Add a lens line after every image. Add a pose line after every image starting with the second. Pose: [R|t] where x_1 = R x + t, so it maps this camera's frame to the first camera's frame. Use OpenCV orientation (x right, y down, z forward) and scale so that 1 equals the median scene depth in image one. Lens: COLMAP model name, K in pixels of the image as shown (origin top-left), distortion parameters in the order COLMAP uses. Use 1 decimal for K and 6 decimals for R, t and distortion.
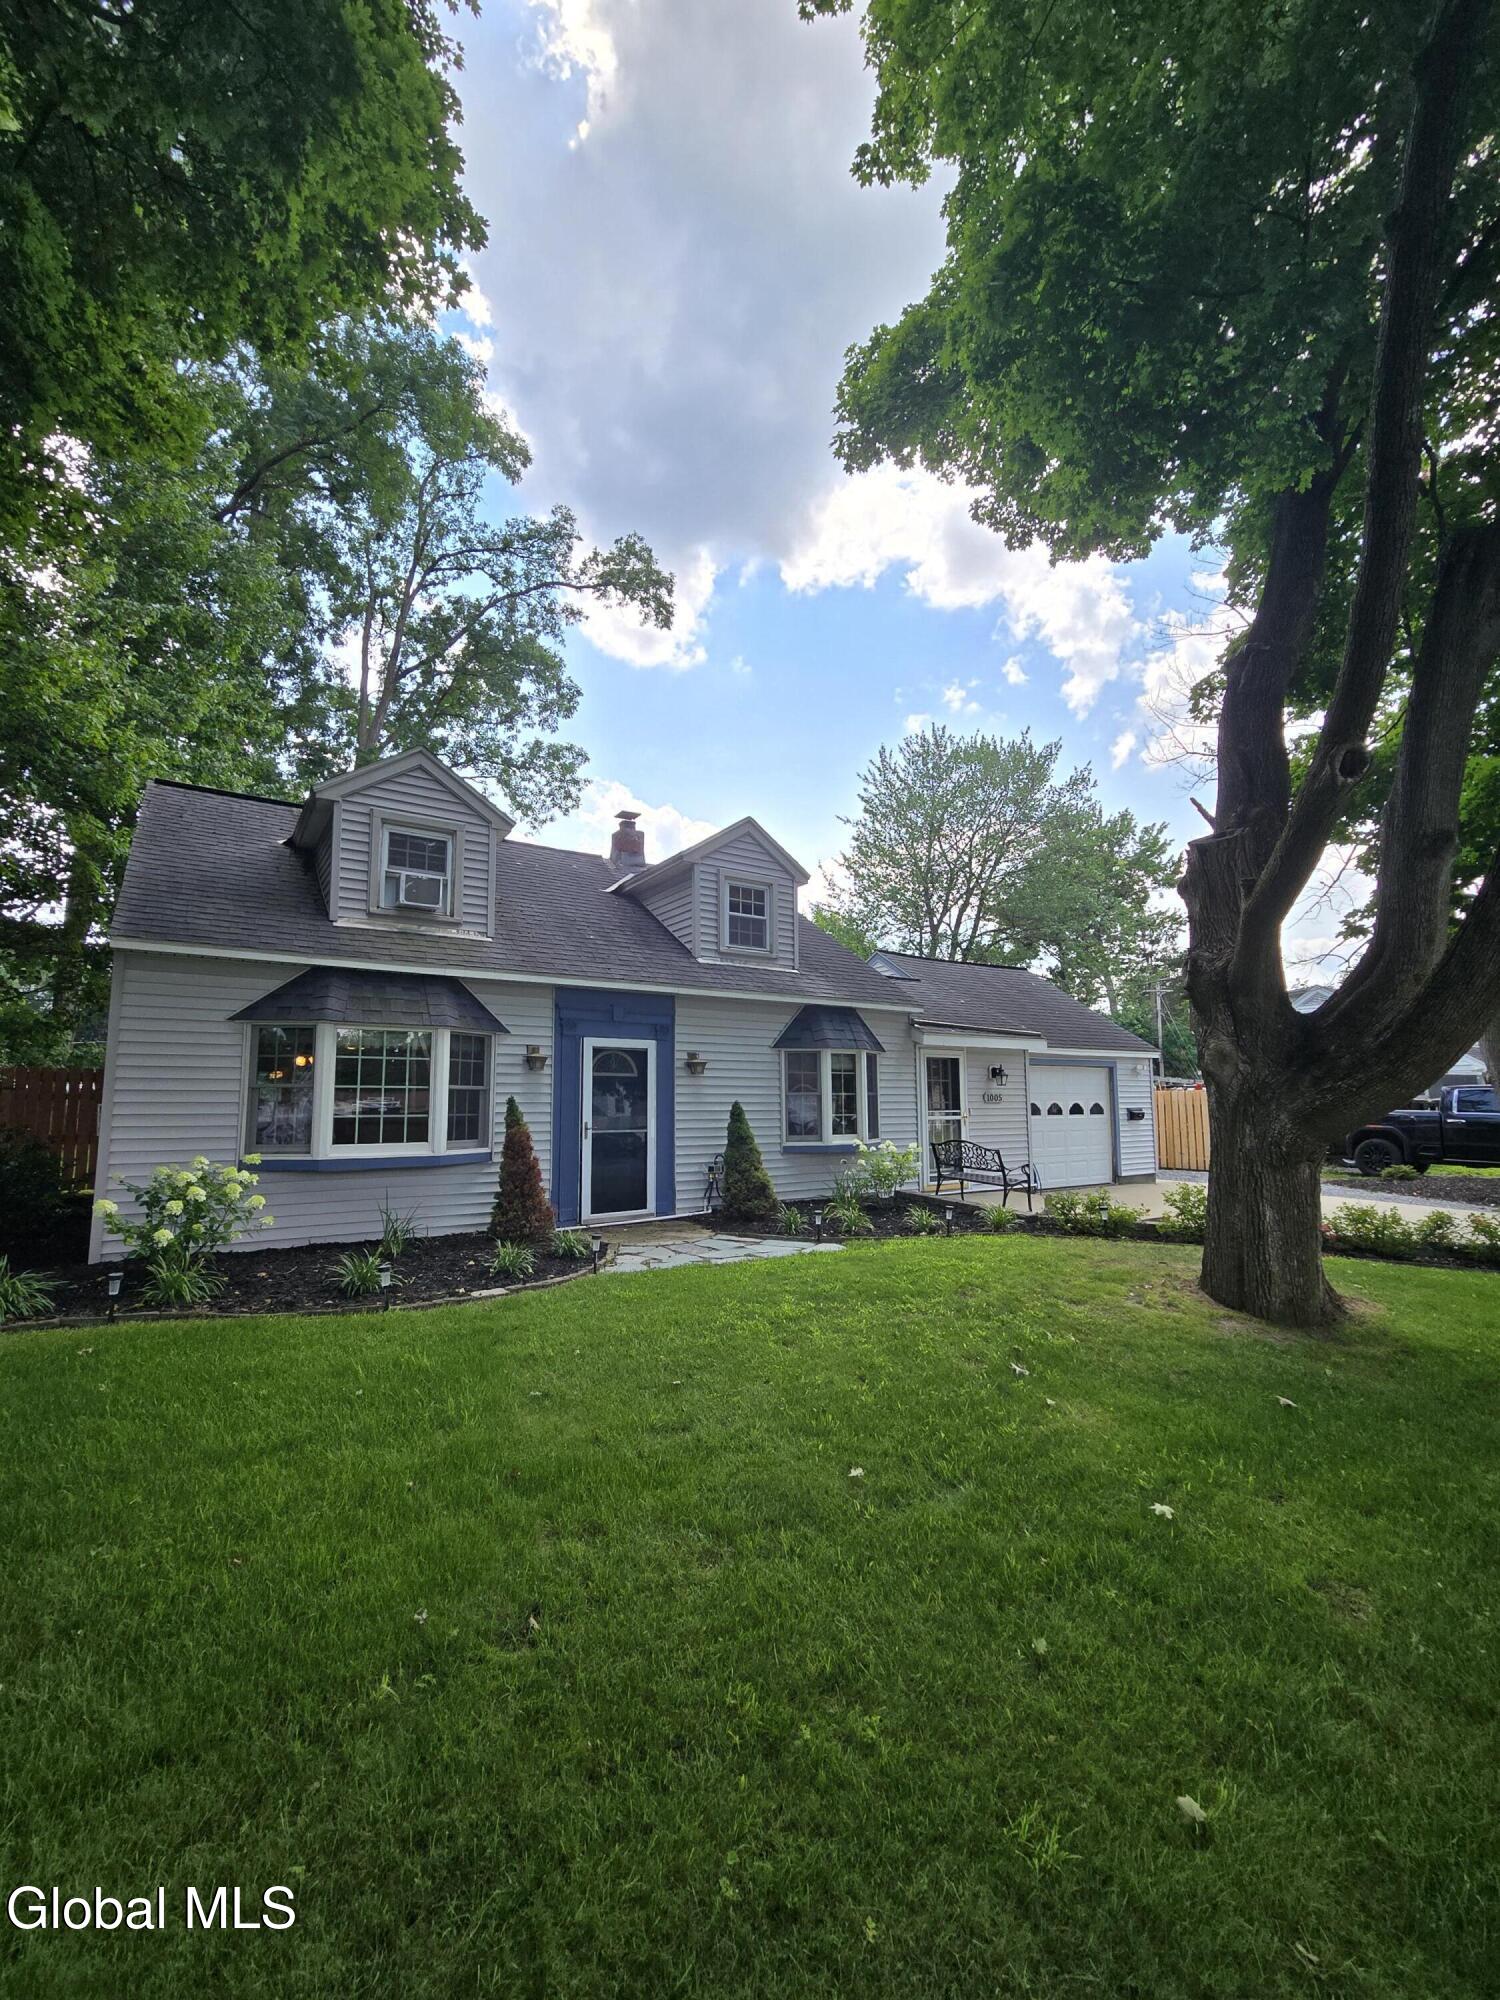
lens RADIAL K [[834.5, 0, 750.0], [0, 834.5, 1000.0], [0, 0, 1]] dist [0.000580, 0.000131]
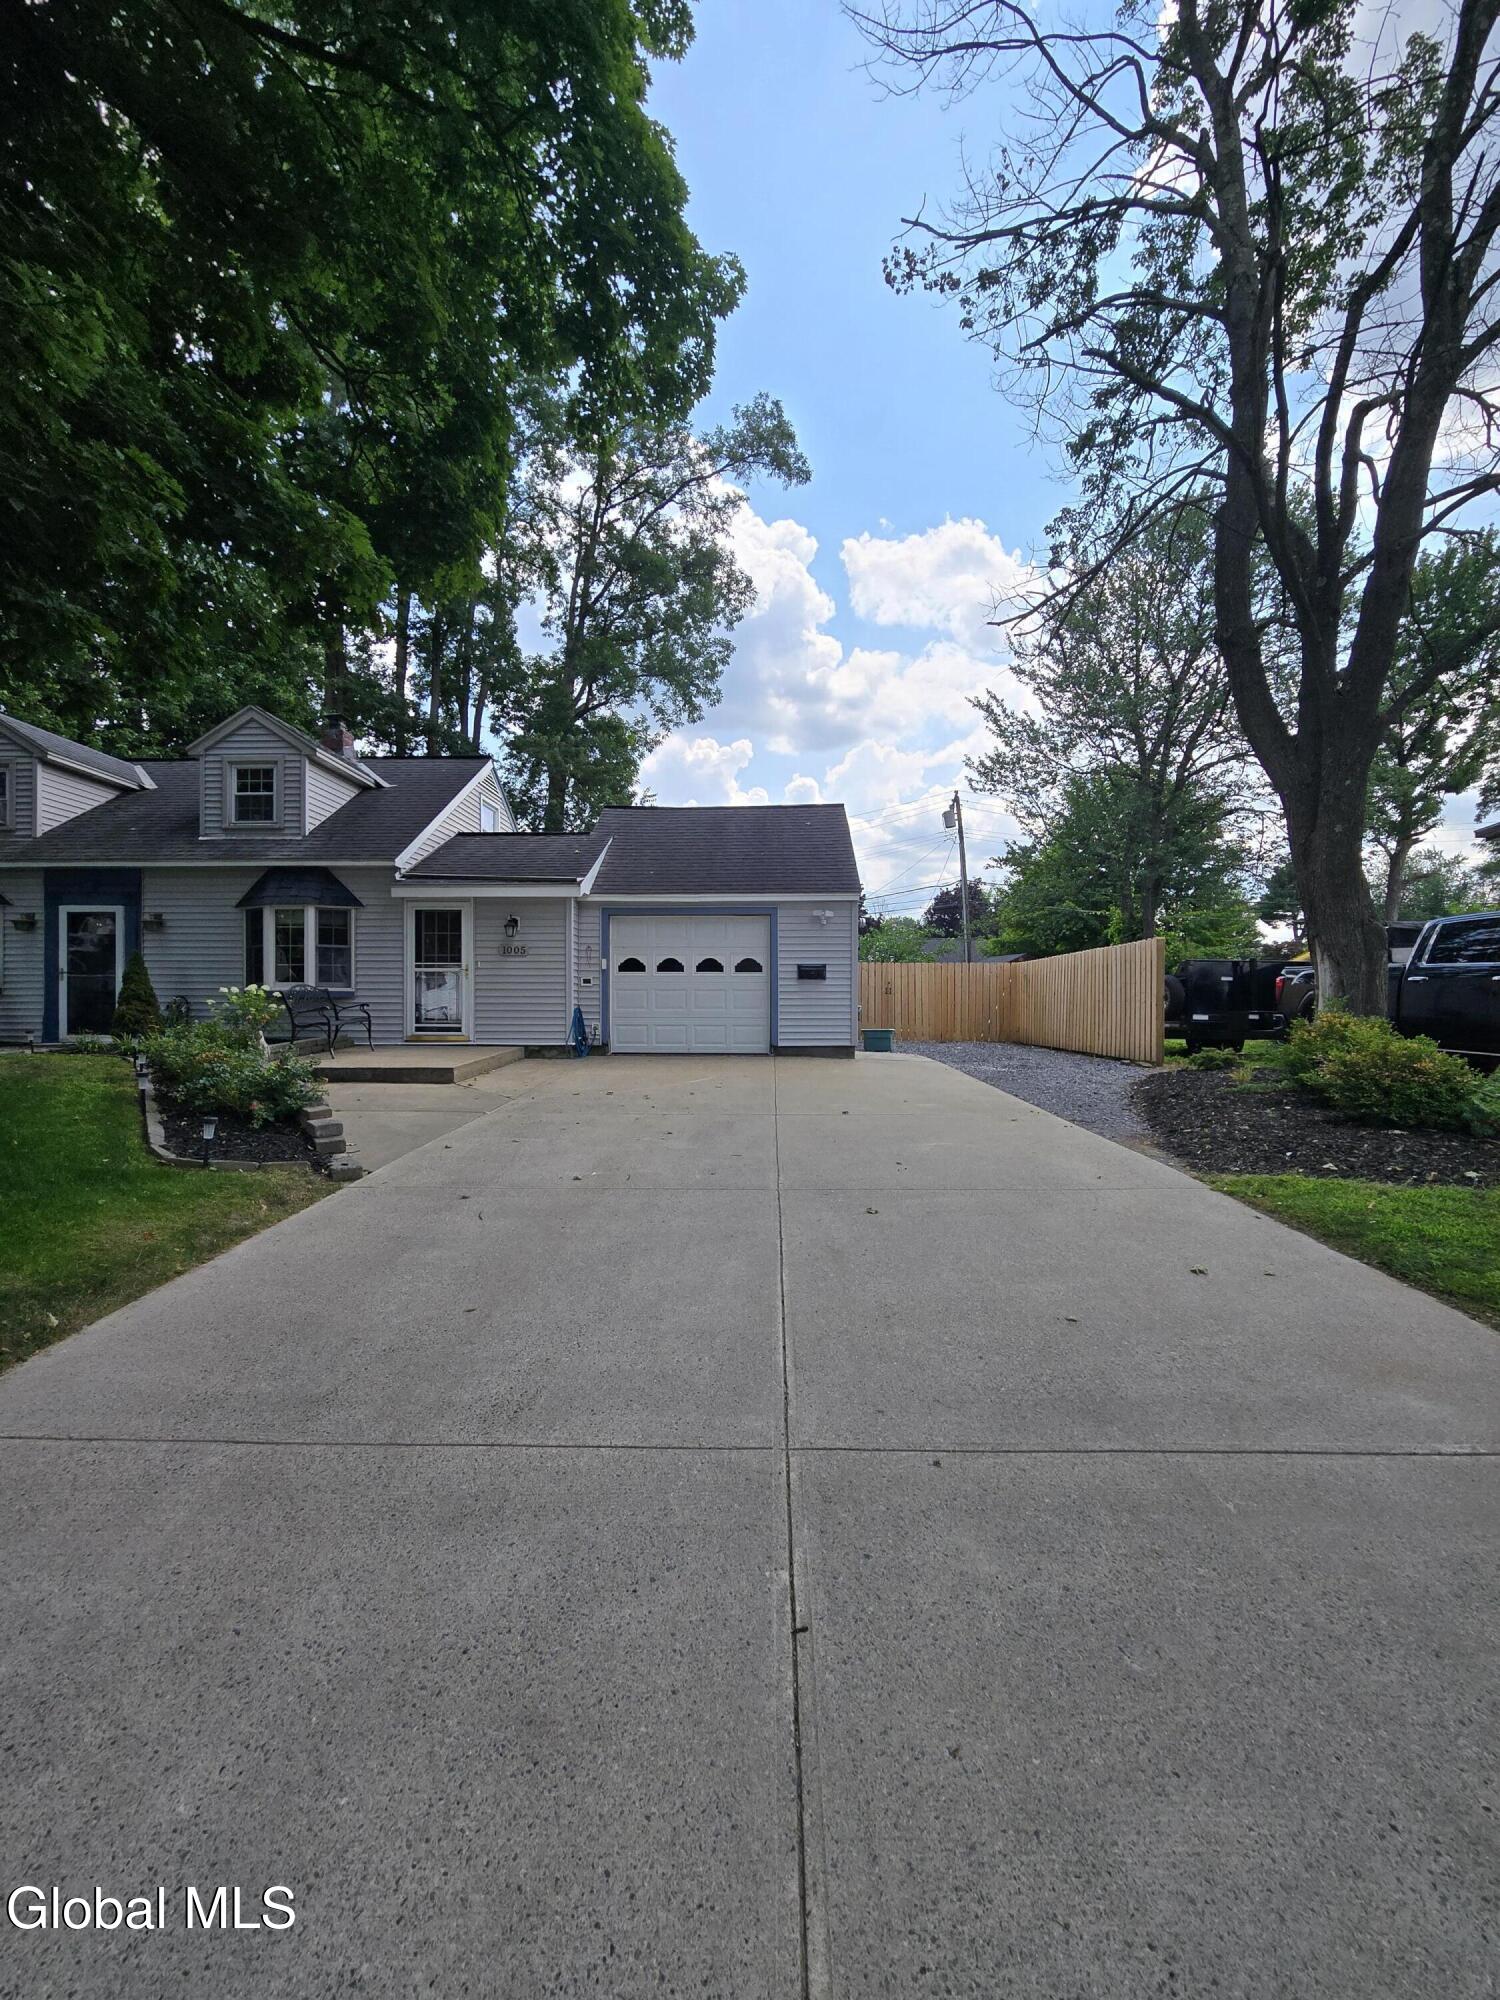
lens RADIAL K [[668.1, 0, 750.1], [0, 668.1, 966.0], [0, 0, 1]] dist [-0.000325, -0.000016]
pose [[0.802062, 0.004224, -0.597226, 1.091186], [0.067100, 0.993006, 0.097138, 0.090866], [0.593460, -0.117985, 0.796169, 0.642429]]
